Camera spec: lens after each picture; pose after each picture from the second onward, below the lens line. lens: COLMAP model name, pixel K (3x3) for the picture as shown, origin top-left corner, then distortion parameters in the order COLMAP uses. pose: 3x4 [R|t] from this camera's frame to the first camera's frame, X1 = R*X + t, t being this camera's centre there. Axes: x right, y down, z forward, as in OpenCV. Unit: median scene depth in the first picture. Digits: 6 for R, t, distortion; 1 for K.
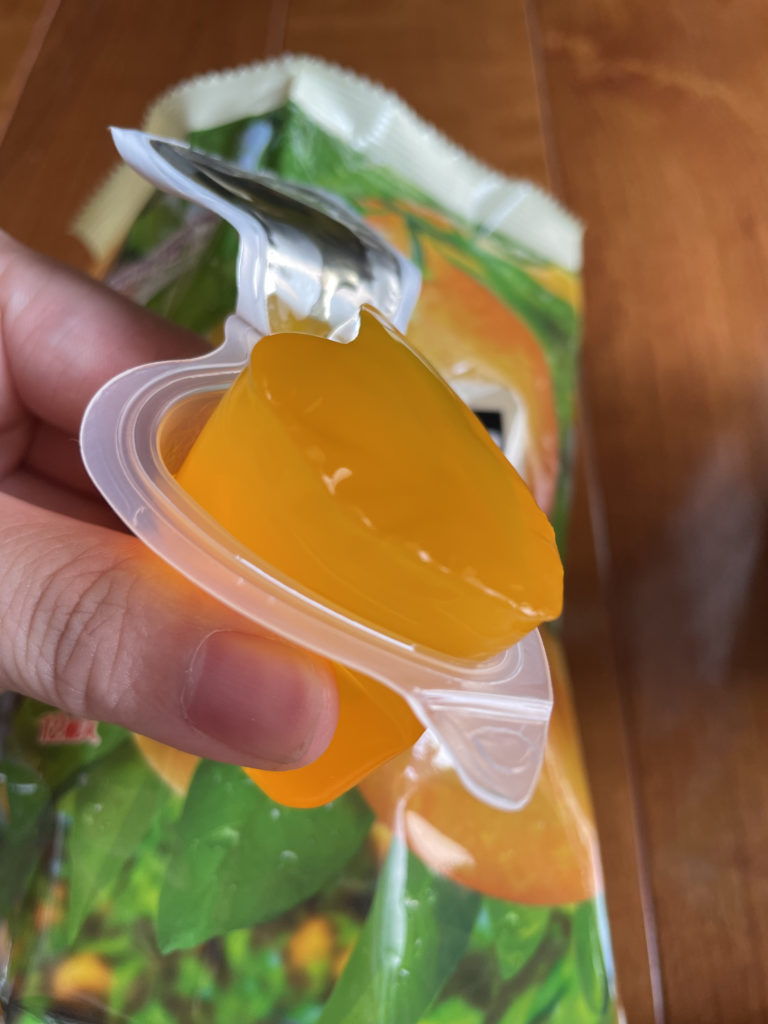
lens RADIAL K [[777.1, 0, 384.3], [0, 777.1, 510.8], [0, 0, 1]] dist [-0.000834, 0.000433]
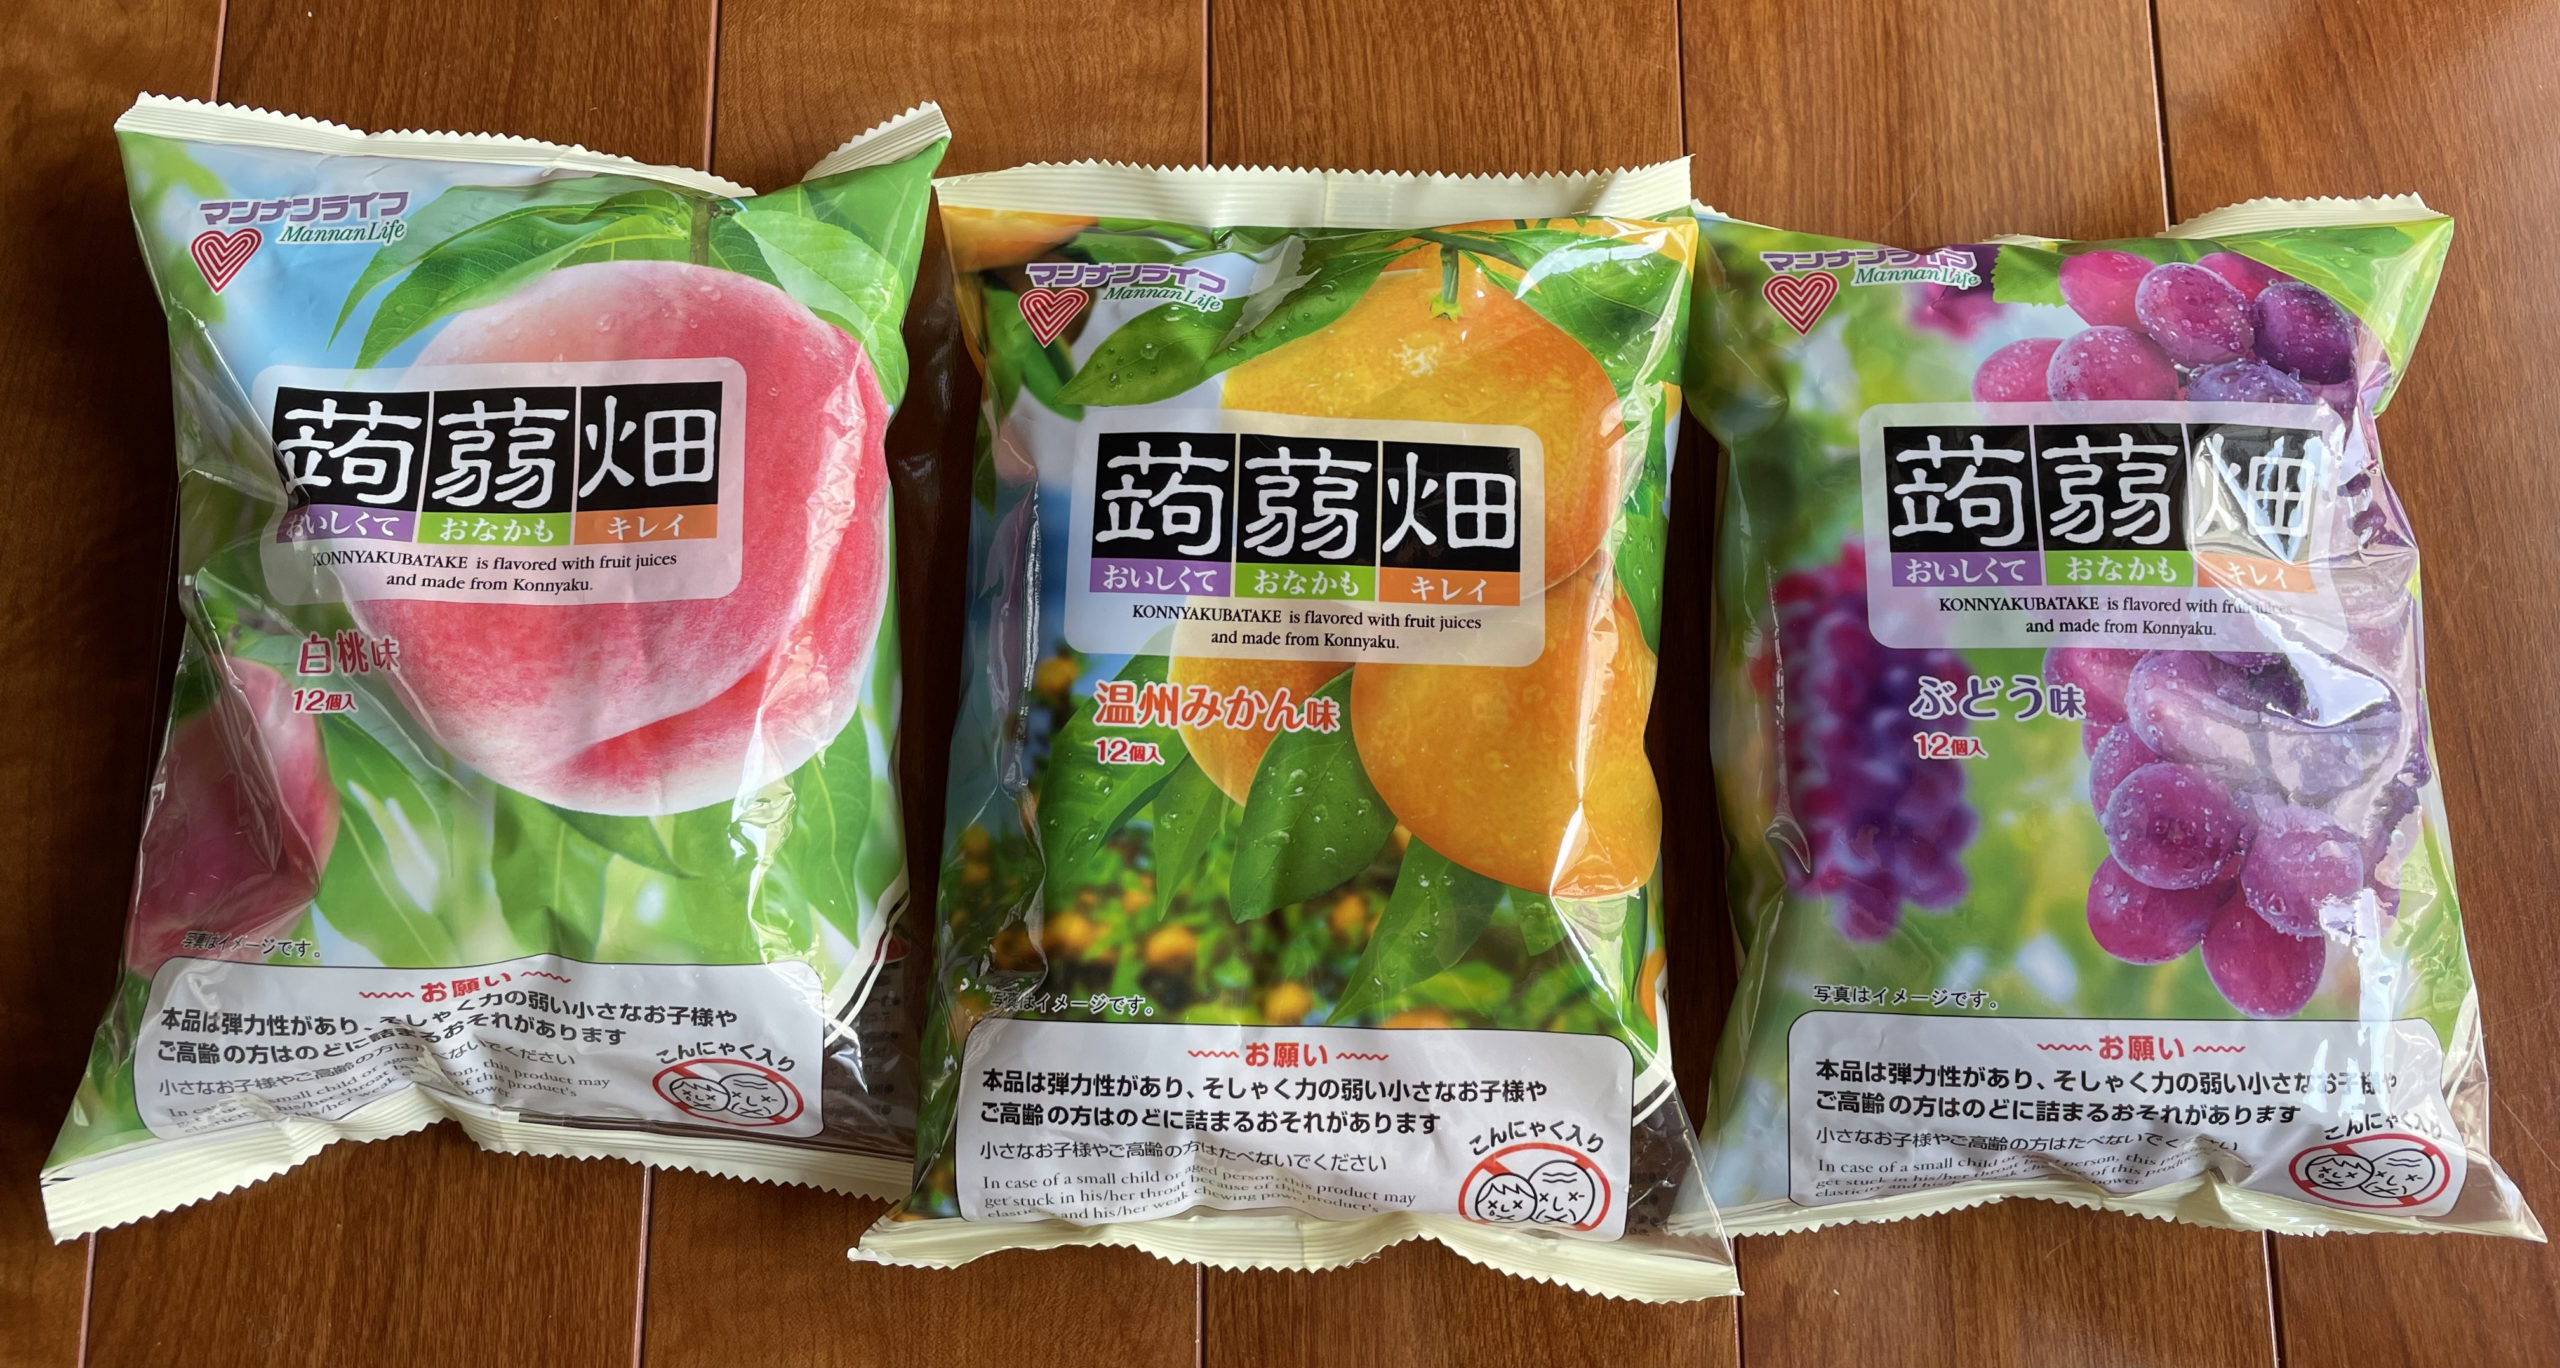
lens RADIAL K [[1844.9, 0, 1285.5], [0, 1844.9, 682.2], [0, 0, 1]] dist [-0.026503, -0.001638]
pose [[0.982514, -0.030177, -0.183729, 0.360484], [0.080222, 0.959099, 0.271465, -0.619539], [0.168023, -0.281457, 0.944749, -1.722890]]
